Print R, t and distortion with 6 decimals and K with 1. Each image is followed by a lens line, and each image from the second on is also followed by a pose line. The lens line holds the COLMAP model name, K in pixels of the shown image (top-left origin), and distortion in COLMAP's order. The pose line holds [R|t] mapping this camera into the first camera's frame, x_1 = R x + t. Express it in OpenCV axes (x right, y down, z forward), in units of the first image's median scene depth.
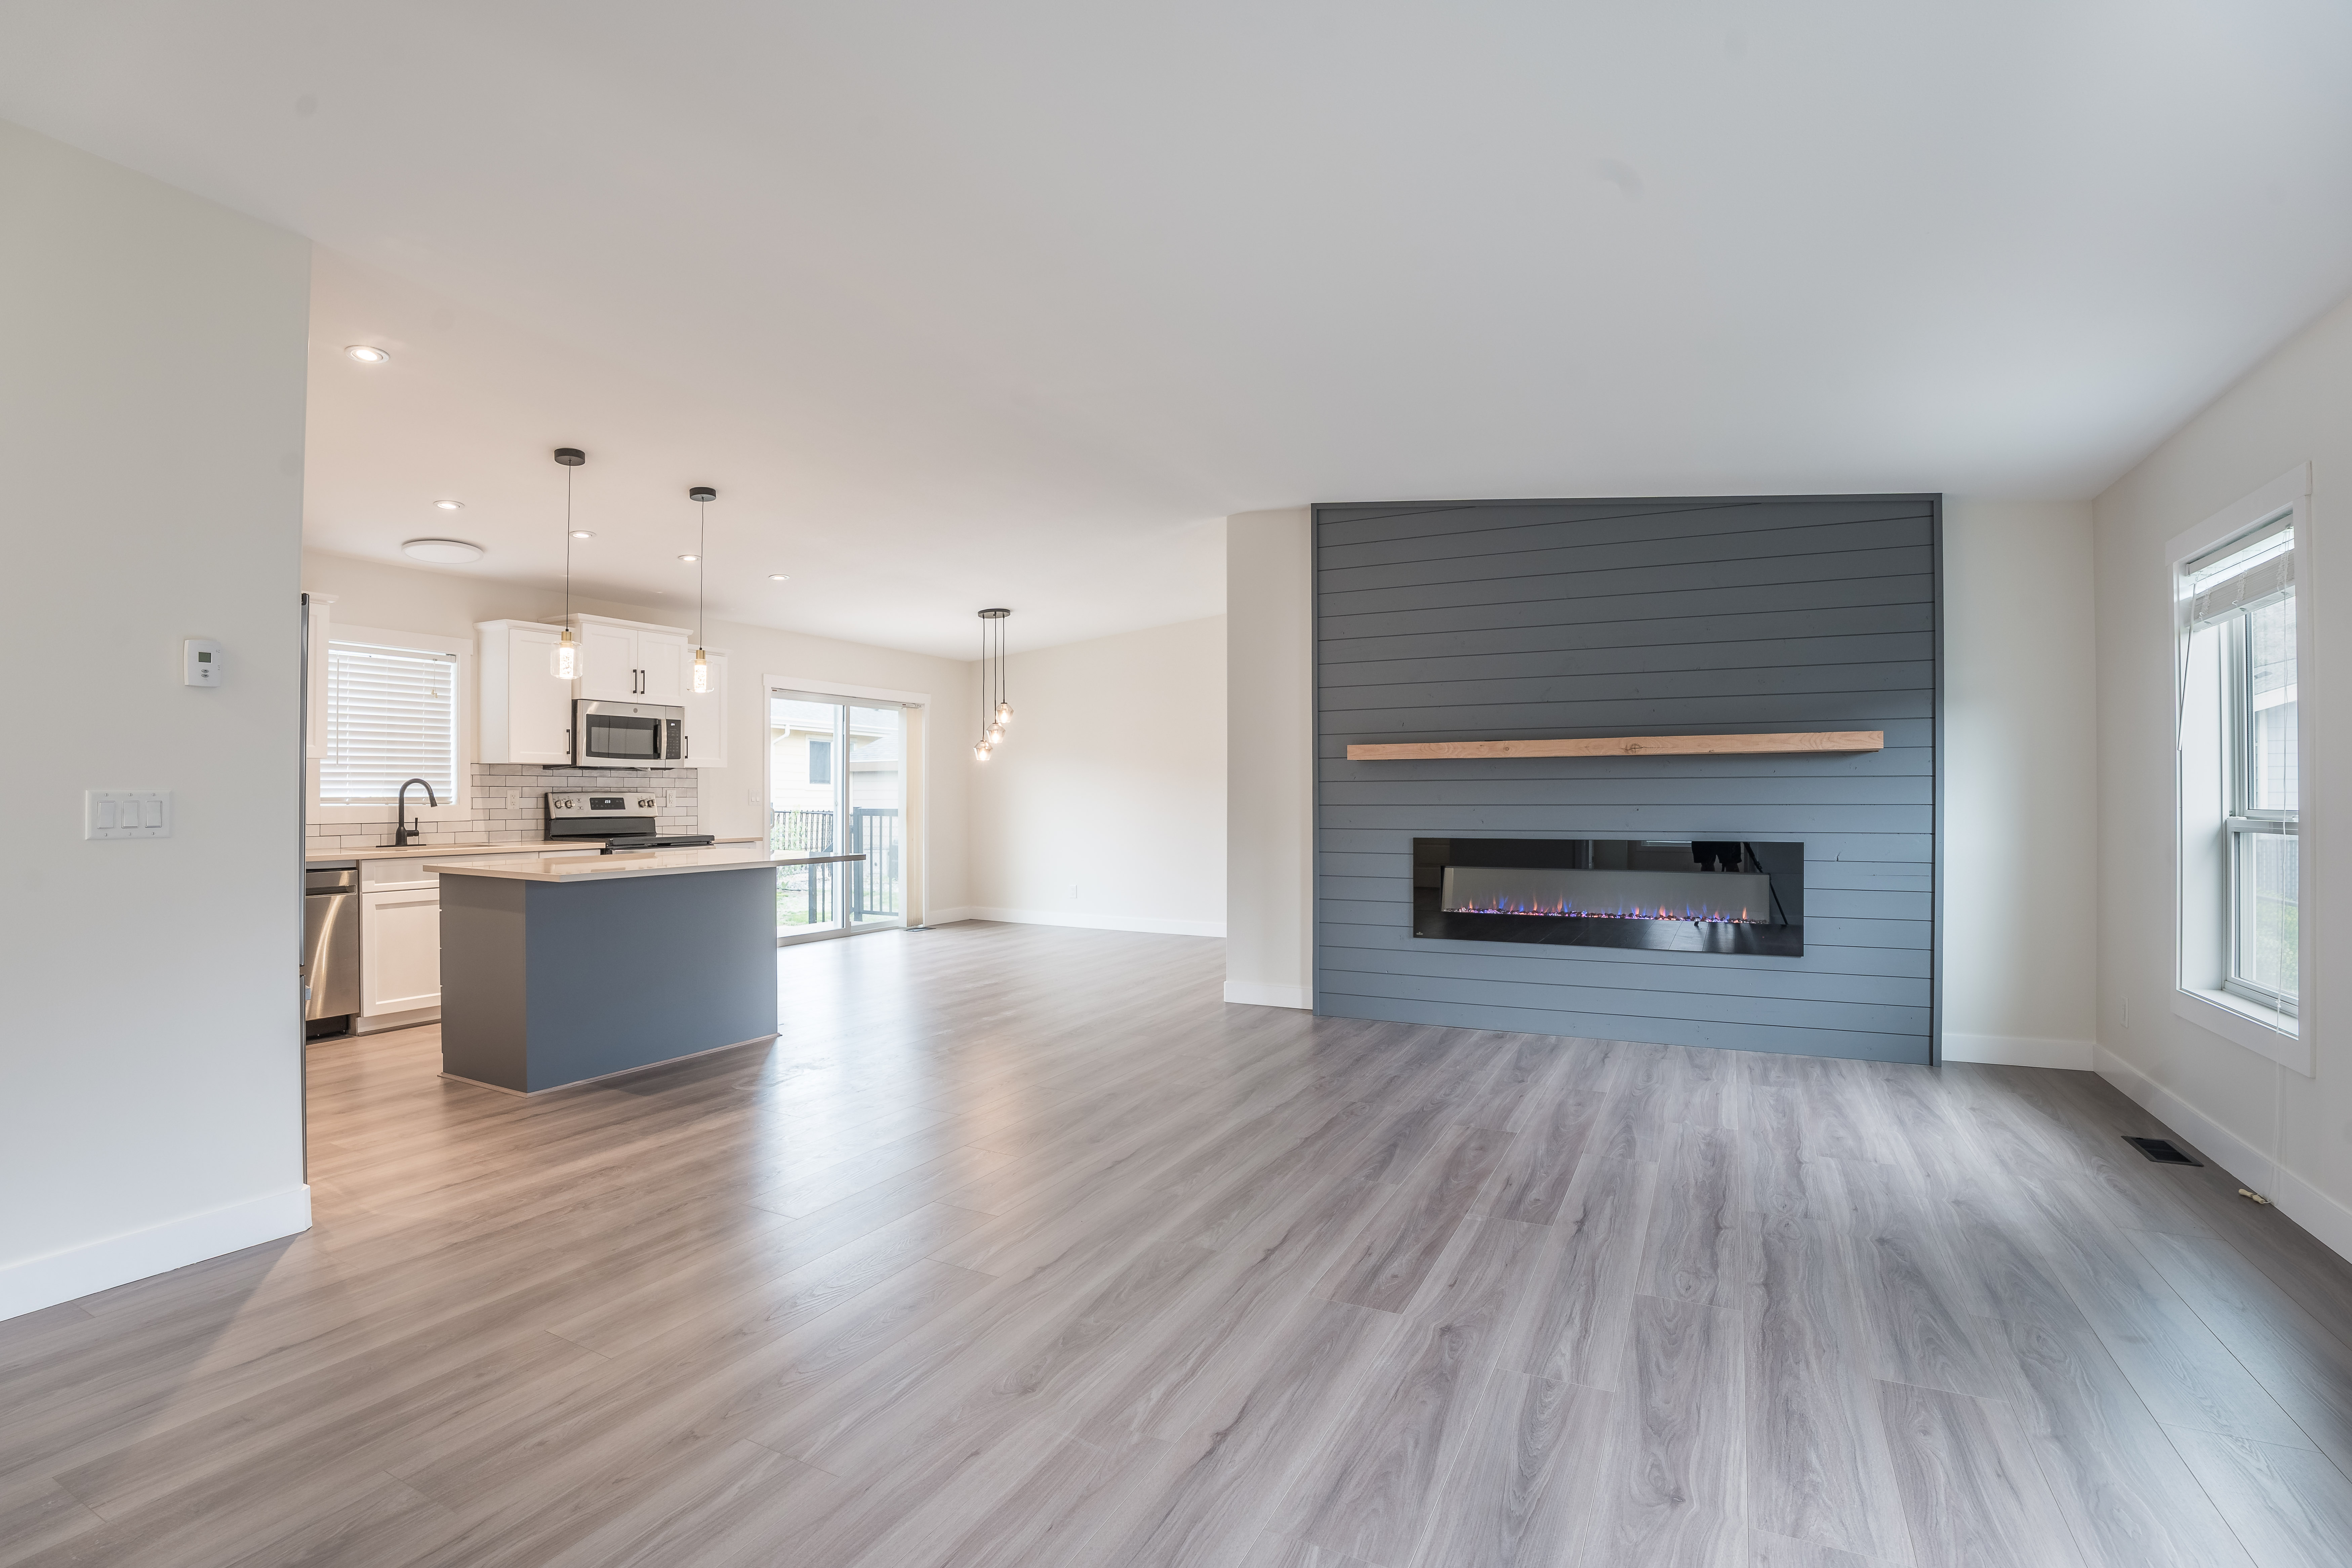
lens RADIAL K [[1105.6, 0, 1169.3], [0, 1105.6, 785.4], [0, 0, 1]] dist [-0.101913, 0.040793]
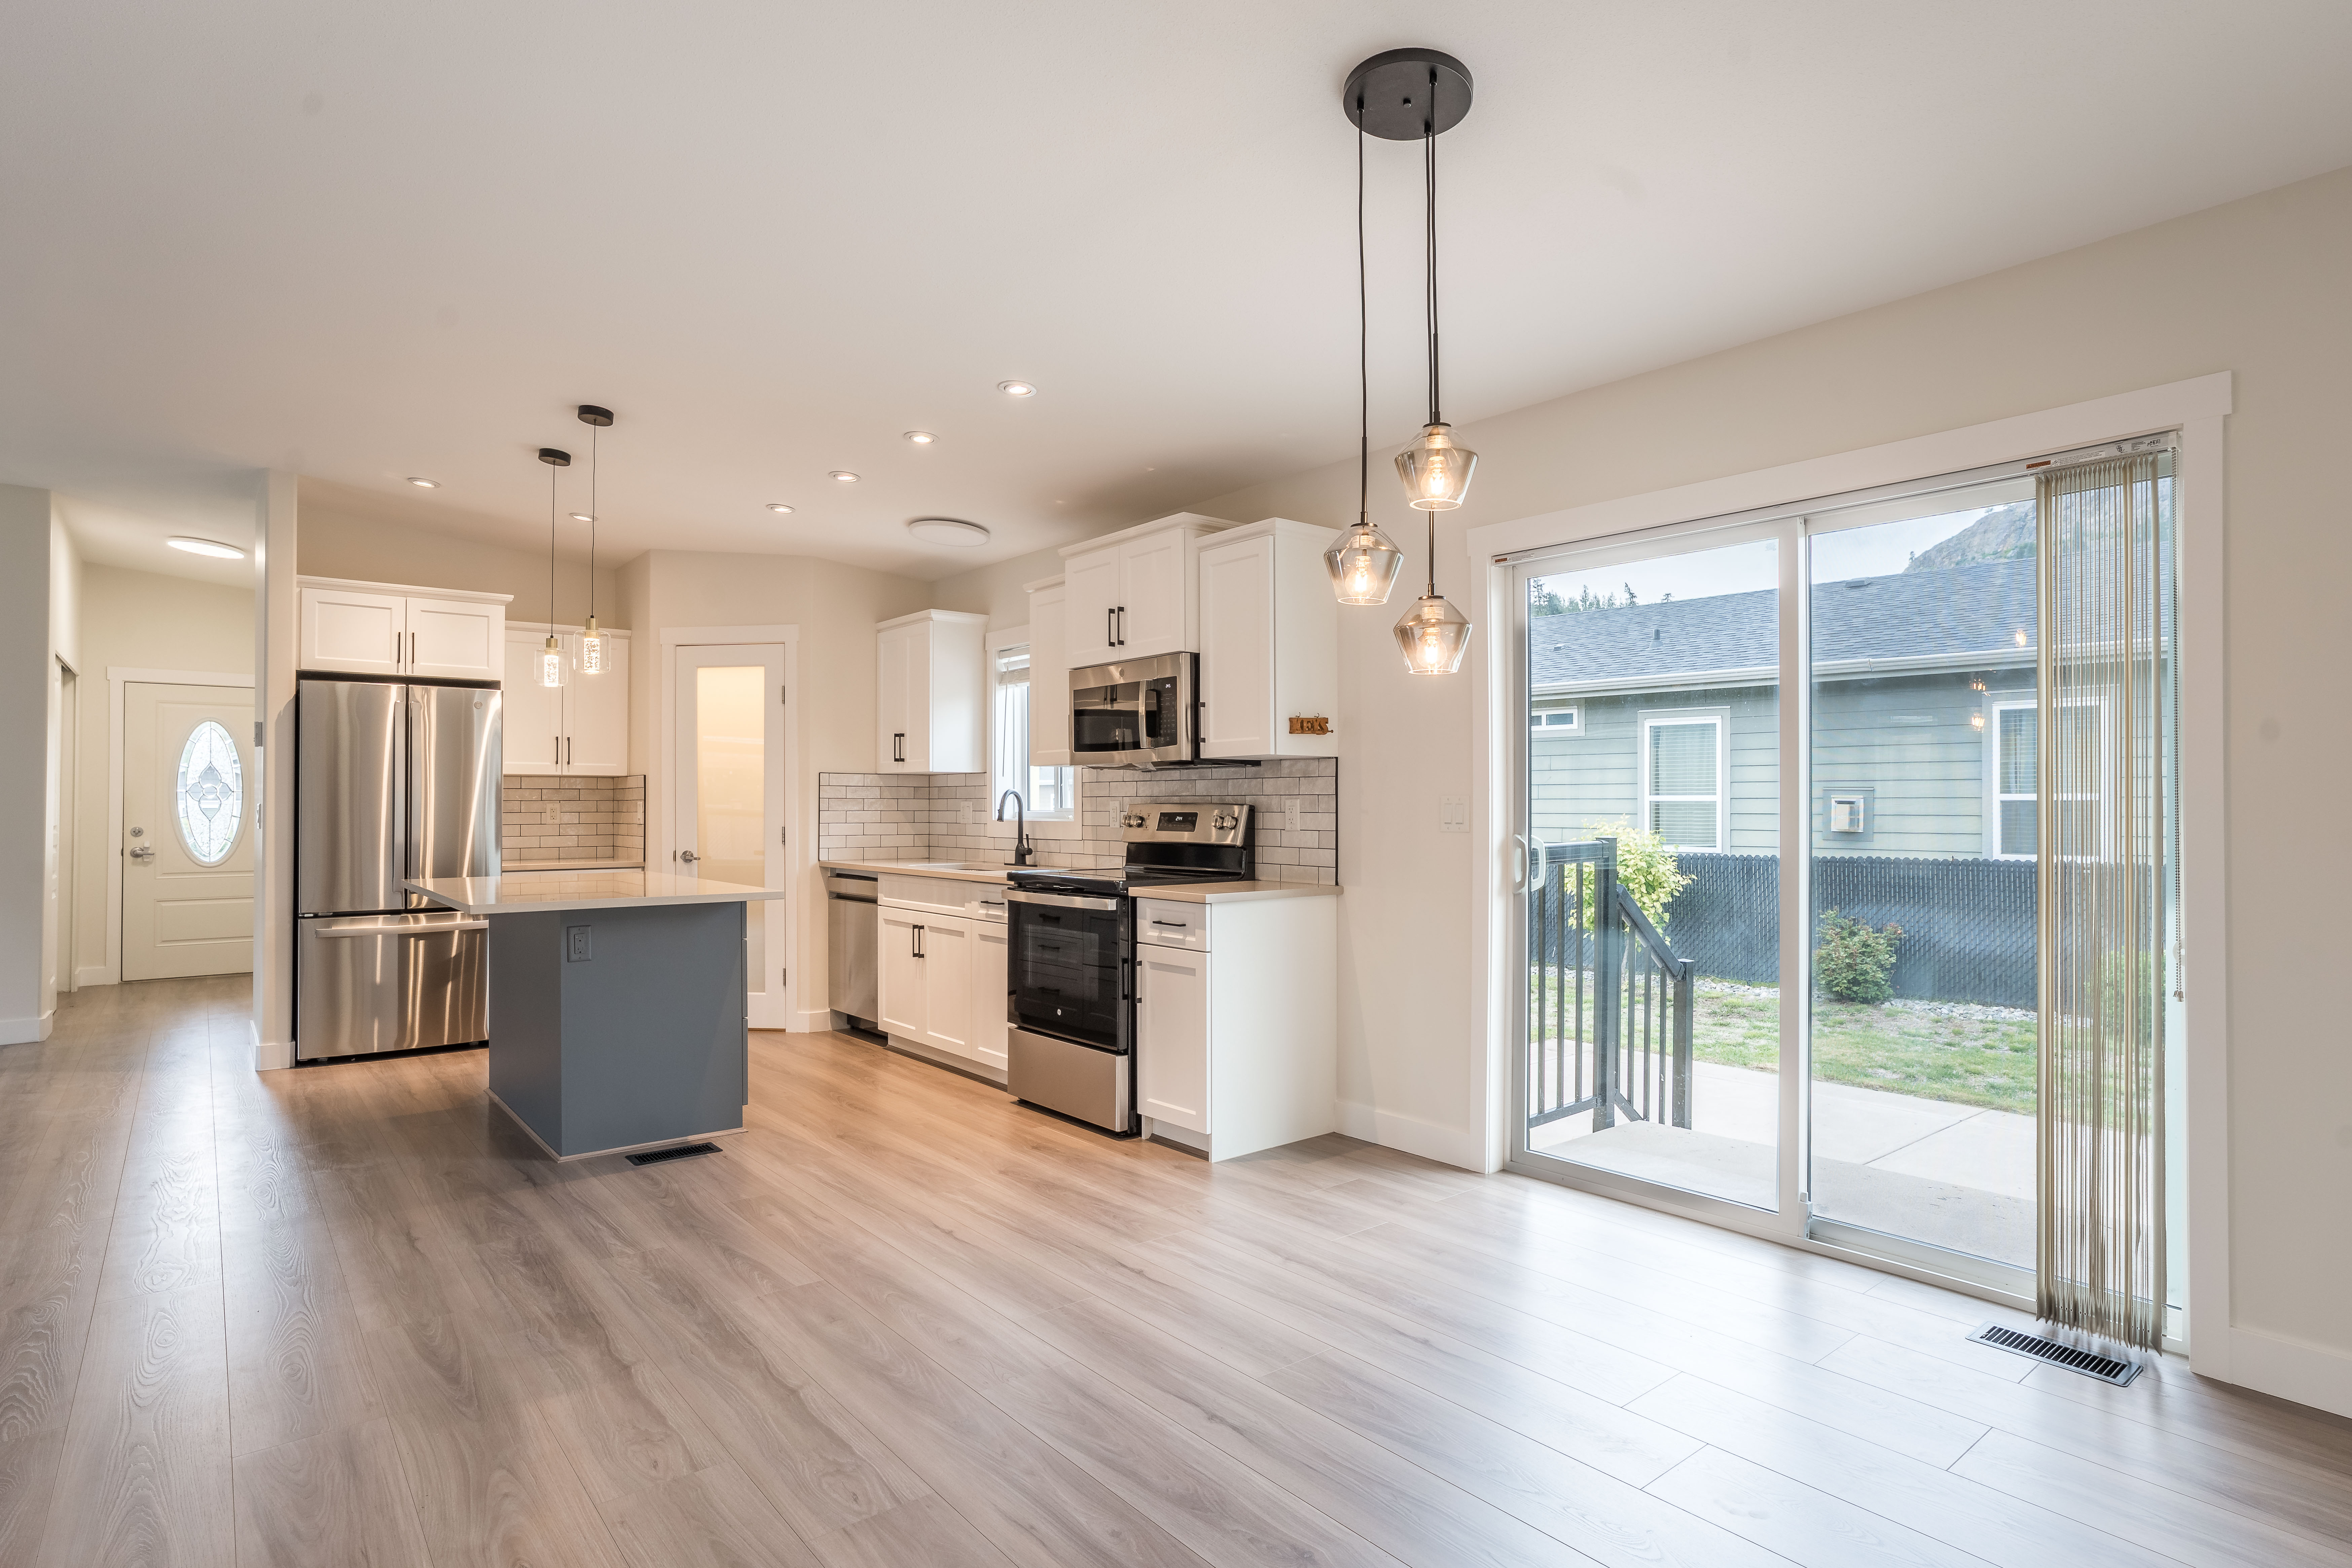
lens RADIAL K [[1212.1, 0, 1133.0], [0, 1212.1, 788.7], [0, 0, 1]] dist [-0.038274, 0.039200]
pose [[-0.411889, -0.012960, -0.911142, 0.164358], [0.006592, 0.999830, -0.017202, 0.011116], [0.911210, -0.013091, -0.411734, 1.491919]]
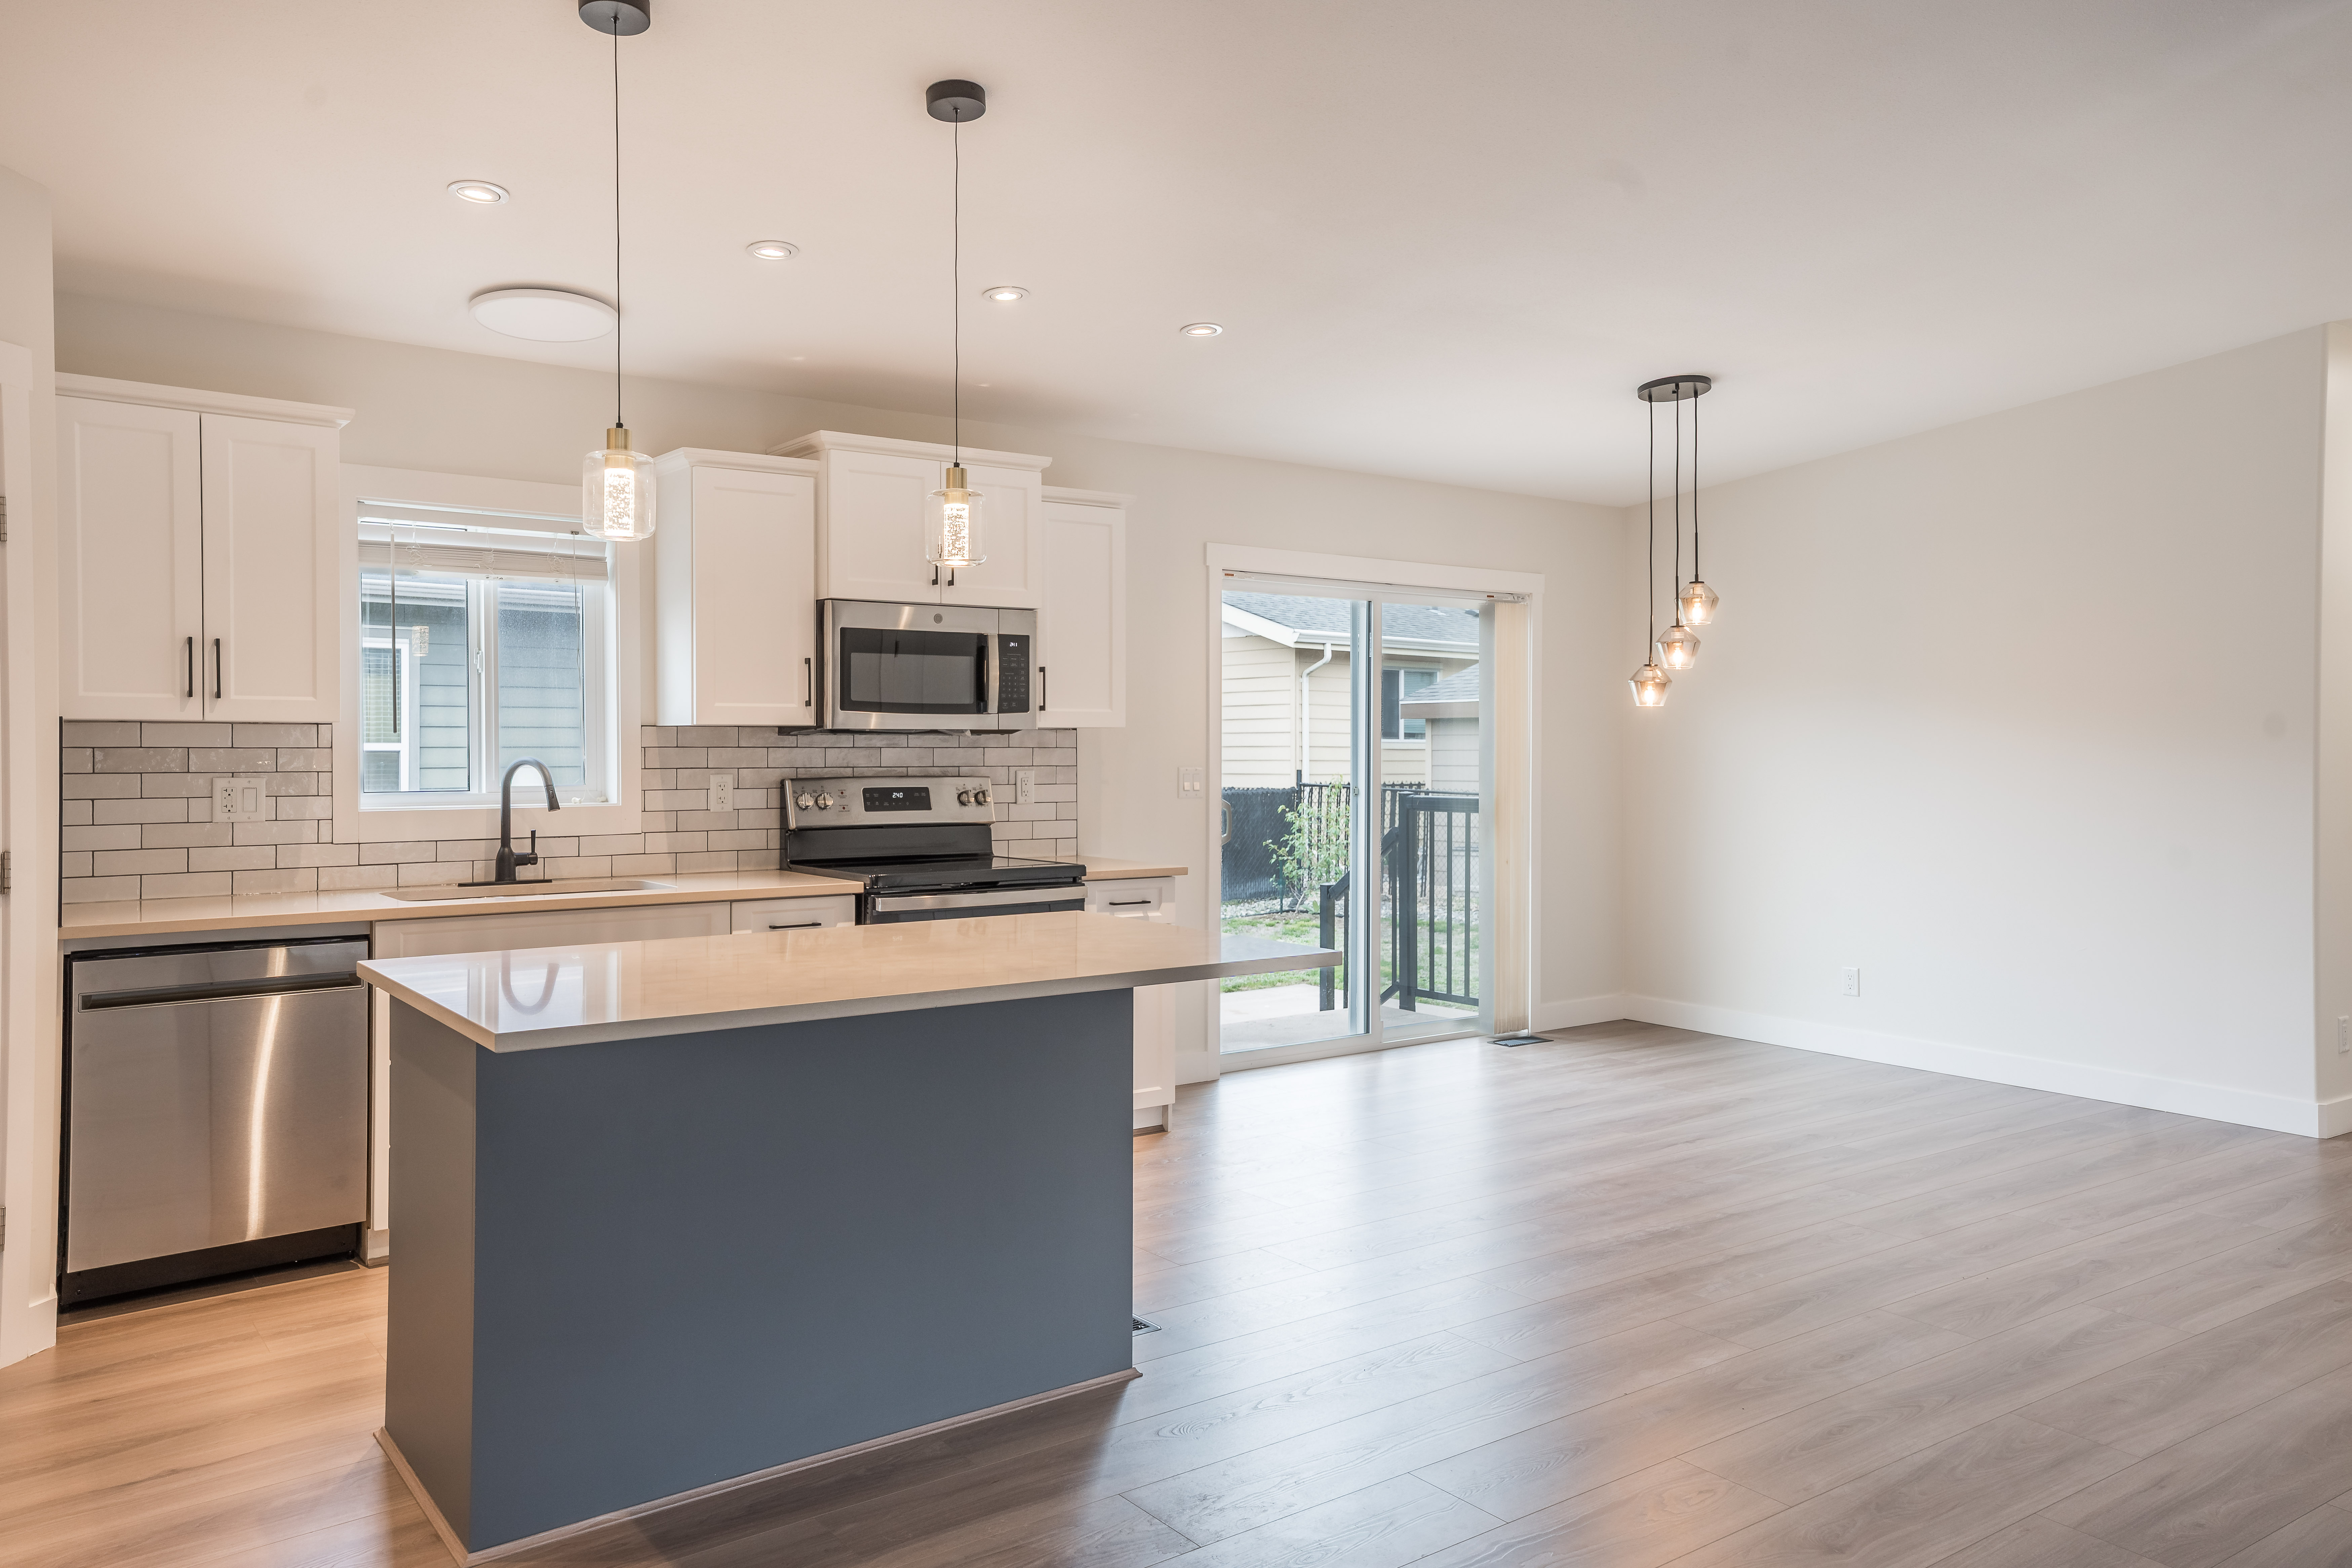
lens RADIAL K [[1676.9, 0, 1148.7], [0, 1676.9, 754.1], [0, 0, 1]] dist [-0.034141, 0.161007]
pose [[0.894288, 0.003924, -0.447474, -0.059193], [0.001938, 0.999918, 0.012642, -0.017659], [0.447487, -0.012173, 0.894207, 0.388445]]
